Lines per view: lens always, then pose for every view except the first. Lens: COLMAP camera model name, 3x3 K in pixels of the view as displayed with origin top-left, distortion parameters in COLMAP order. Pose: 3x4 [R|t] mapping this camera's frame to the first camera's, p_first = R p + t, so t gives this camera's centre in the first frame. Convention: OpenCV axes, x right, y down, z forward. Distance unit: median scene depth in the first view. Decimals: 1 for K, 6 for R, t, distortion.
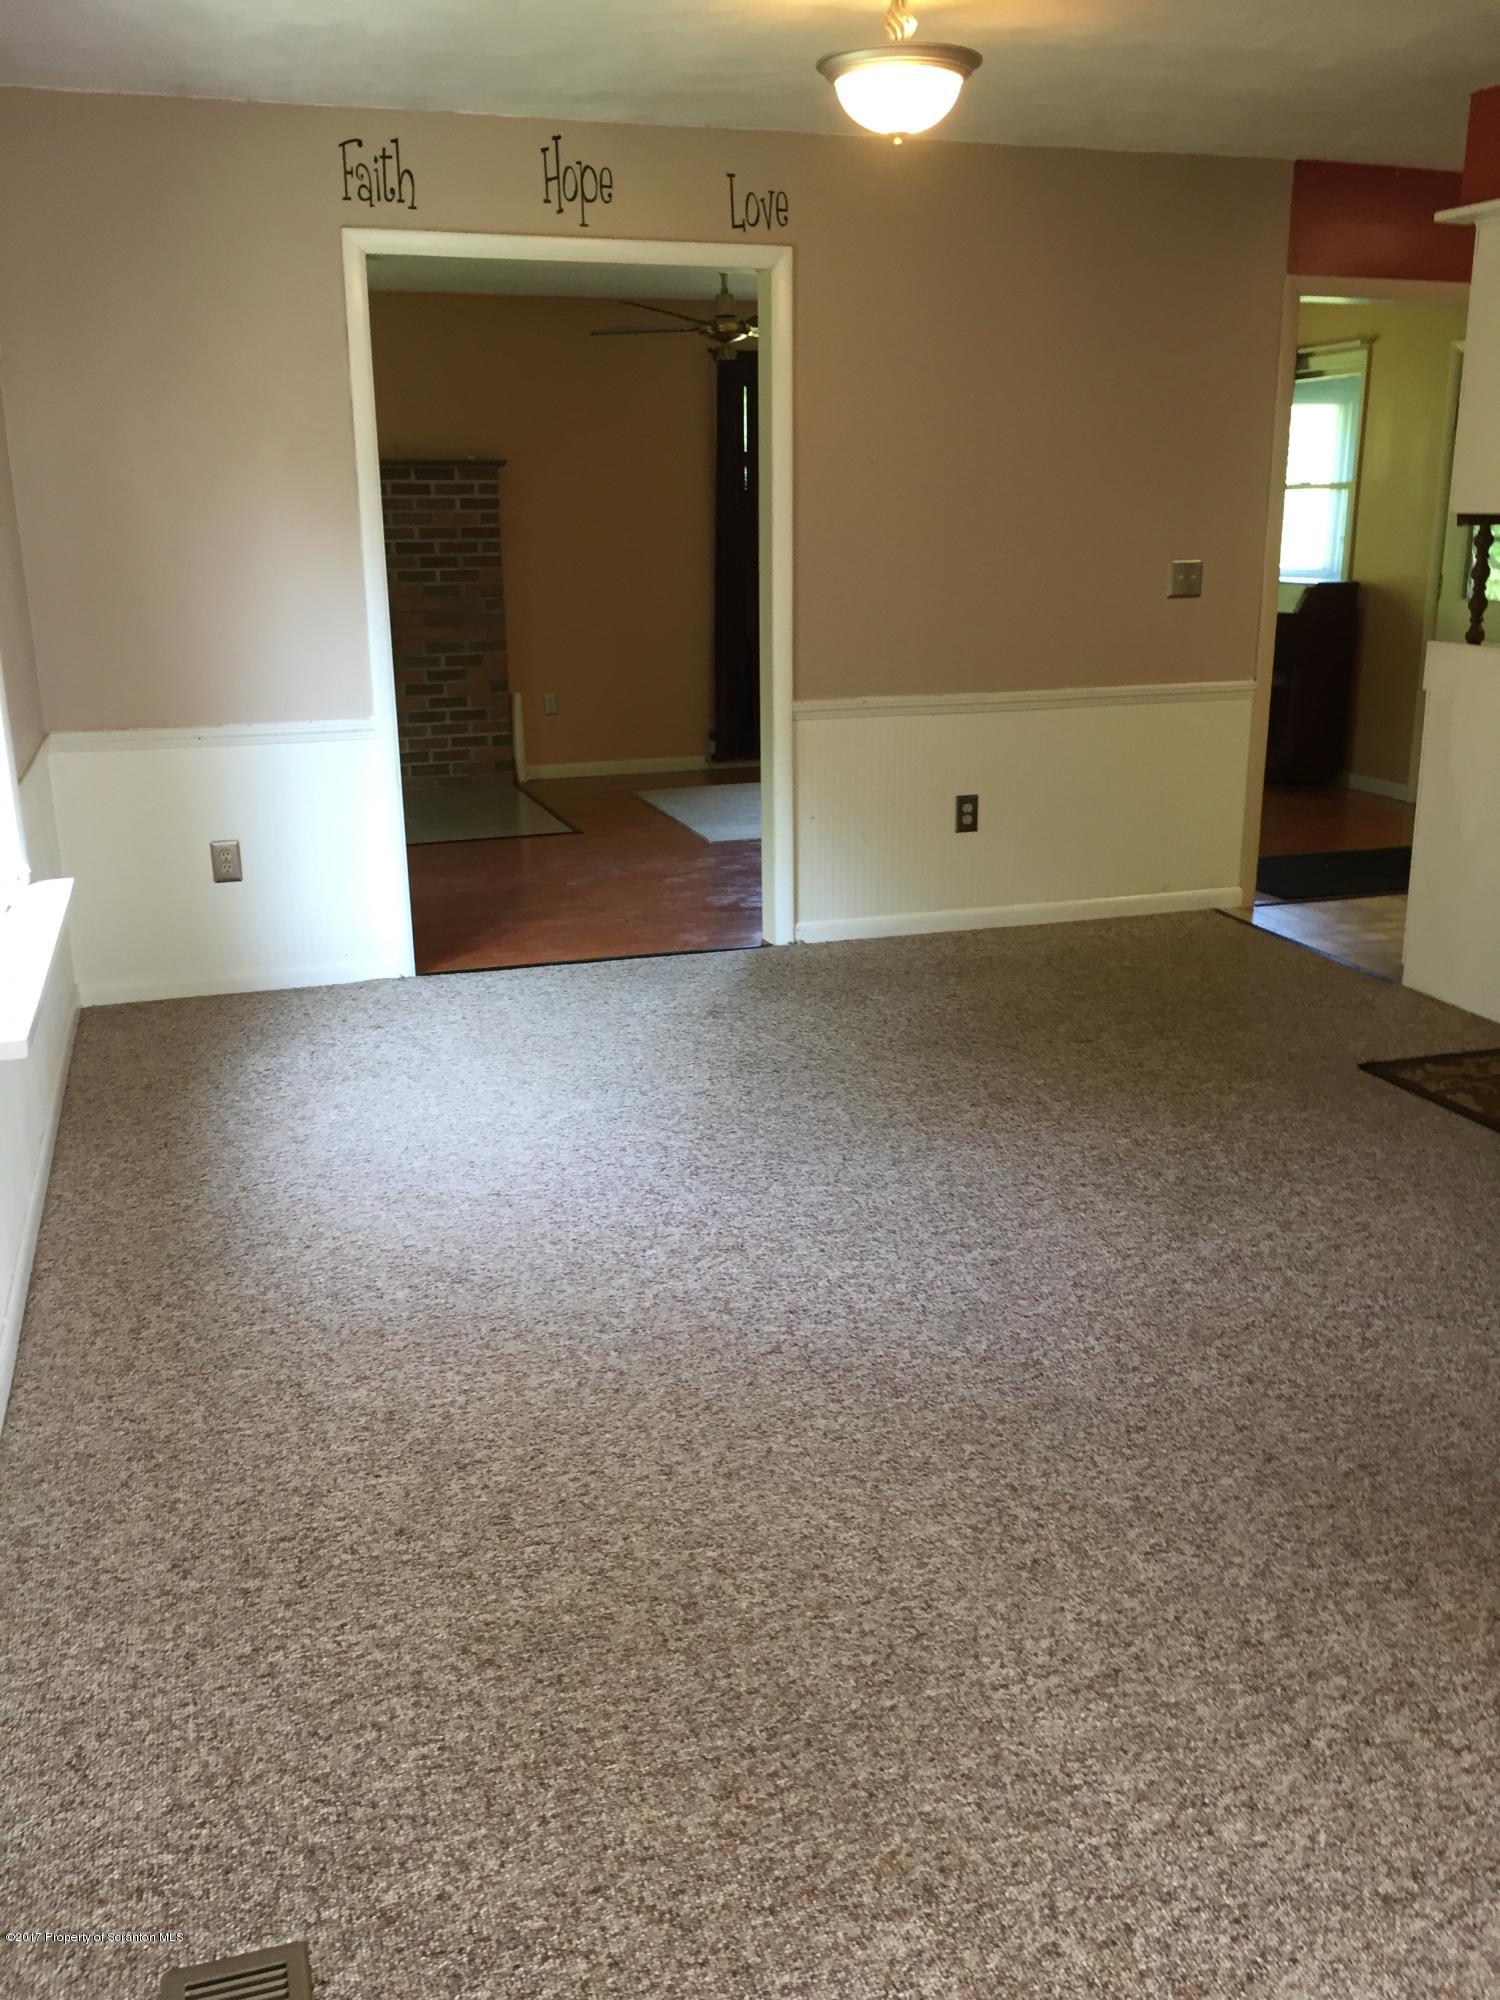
lens RADIAL K [[1733.0, 0, 749.5], [0, 1733.0, 999.0], [0, 0, 1]] dist [0.084828, -0.118817]
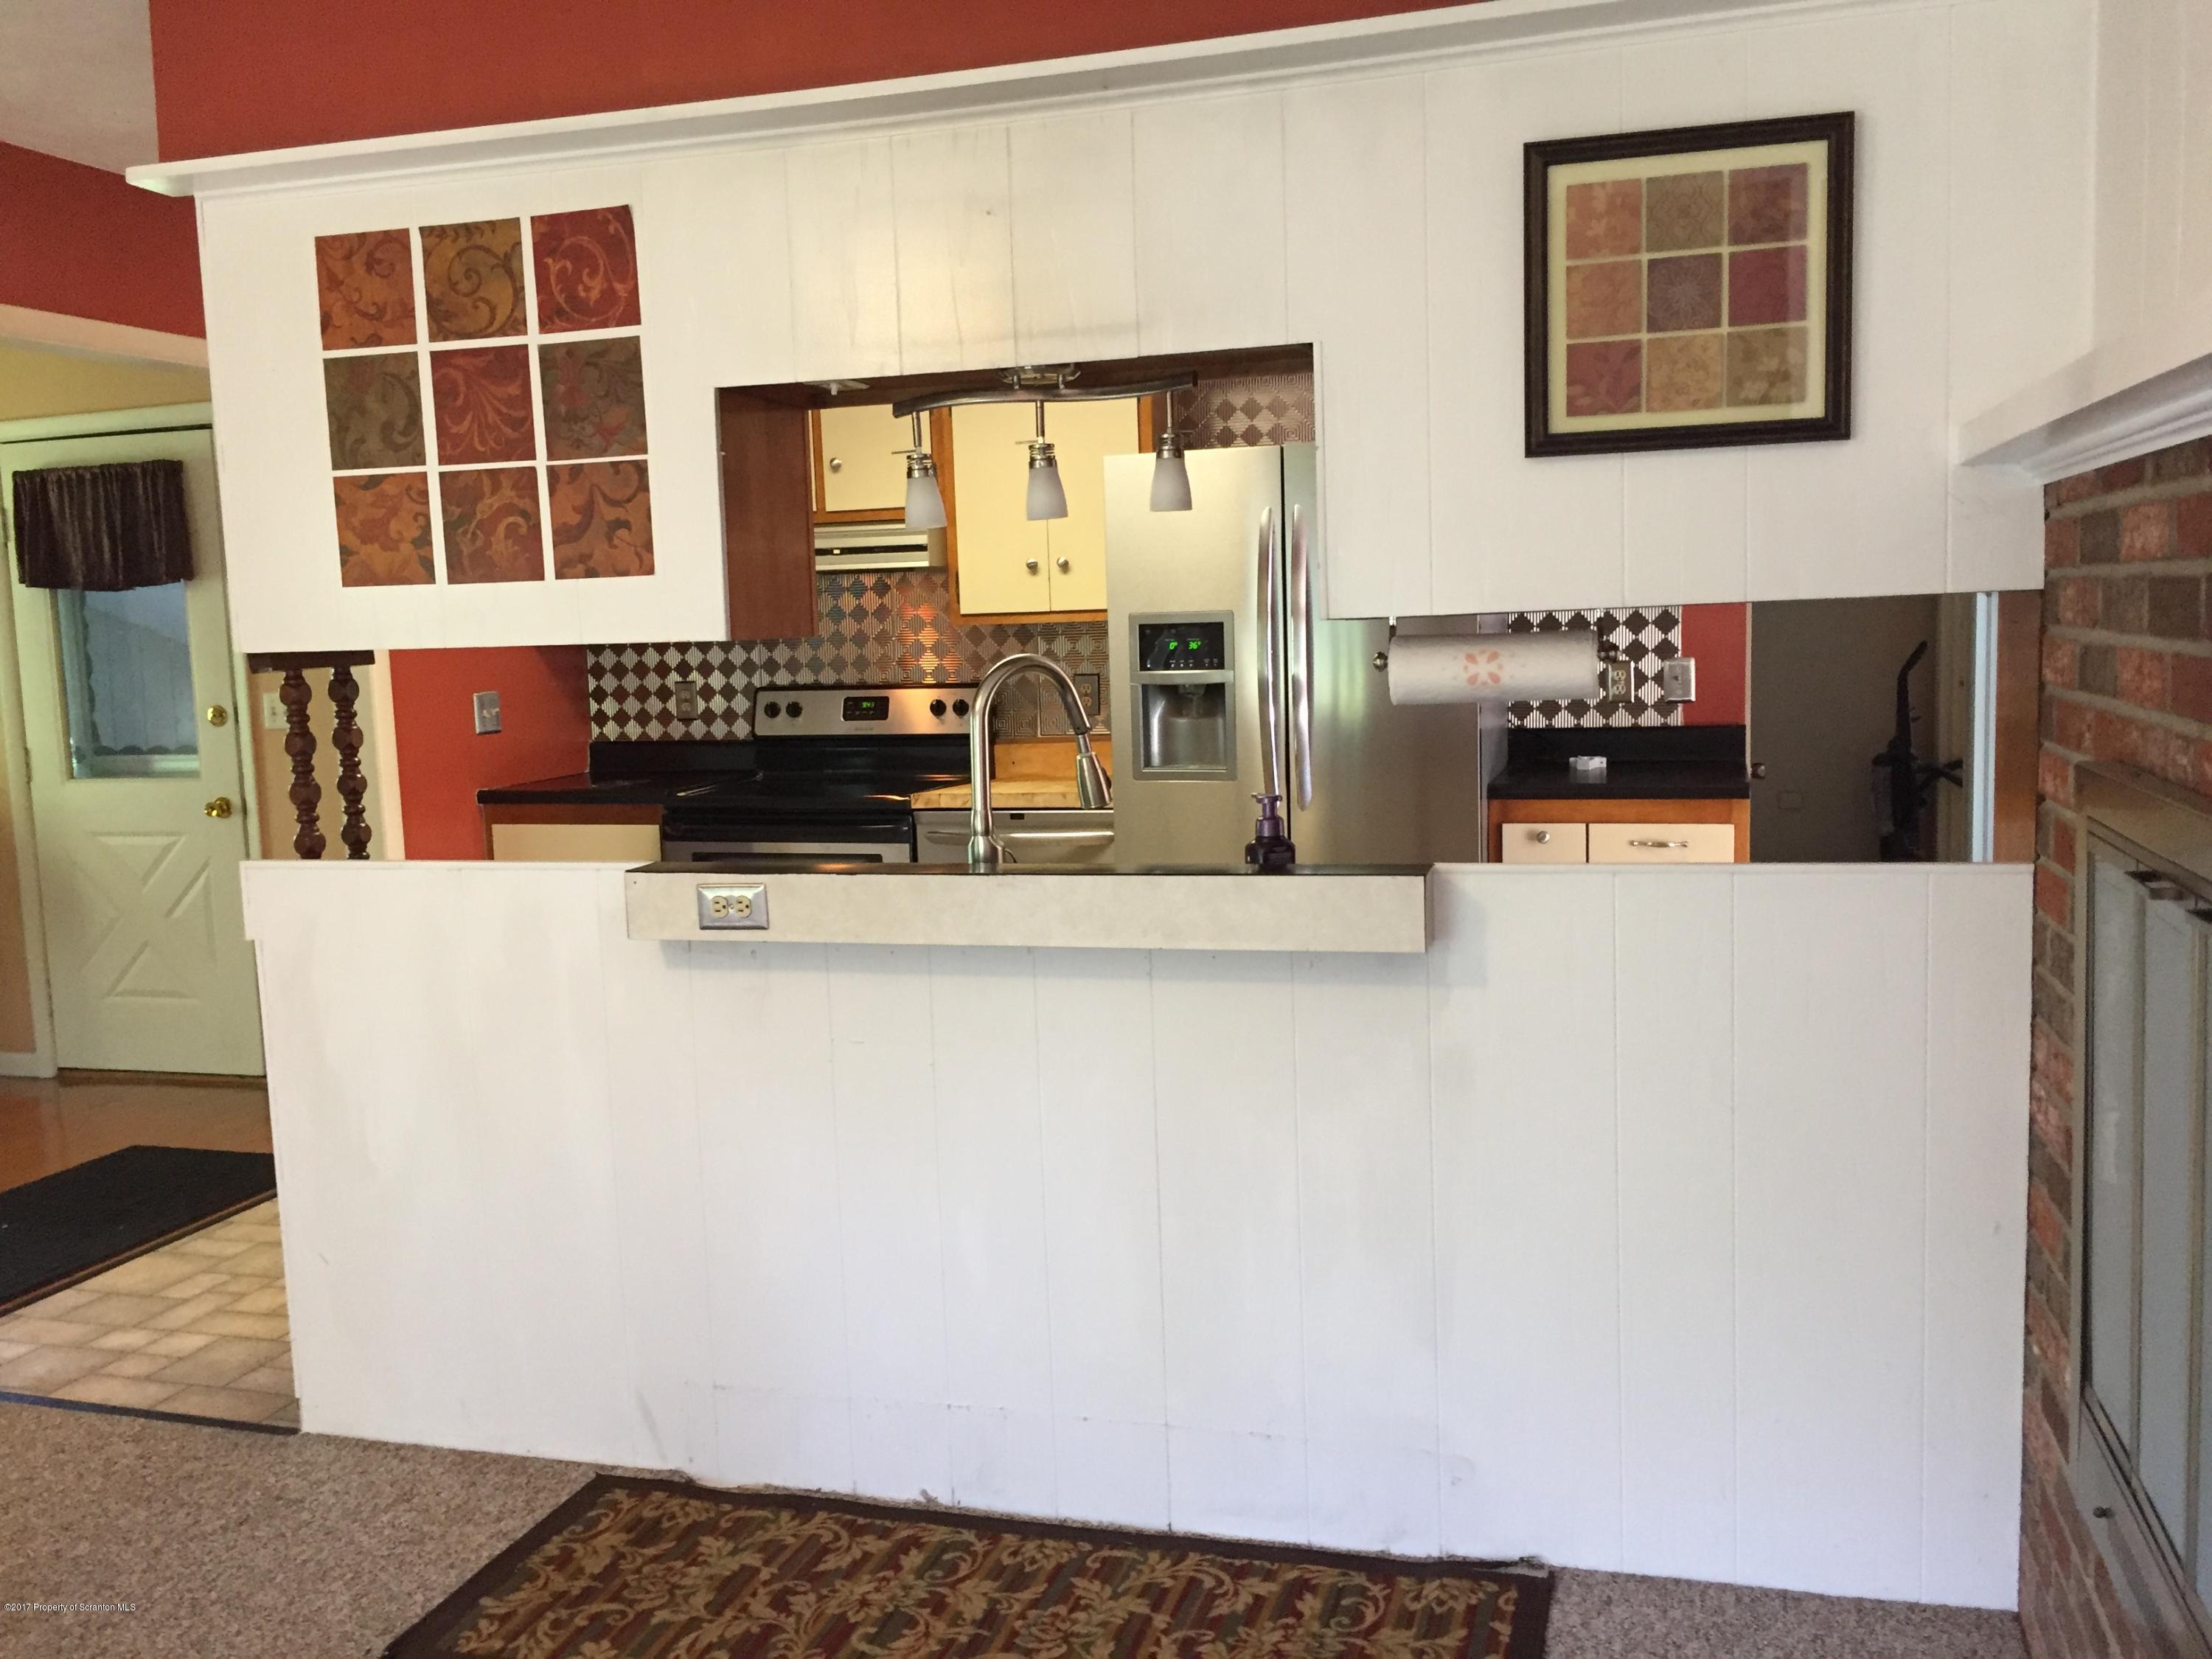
lens RADIAL K [[1916.7, 0, 1104.0], [0, 1916.7, 825.2], [0, 0, 1]] dist [0.084828, -0.118817]
pose [[0.571305, -0.113726, 0.812820, 0.033569], [0.259549, 0.964562, -0.047472, -0.165127], [-0.778617, 0.238088, 0.580577, 0.586213]]
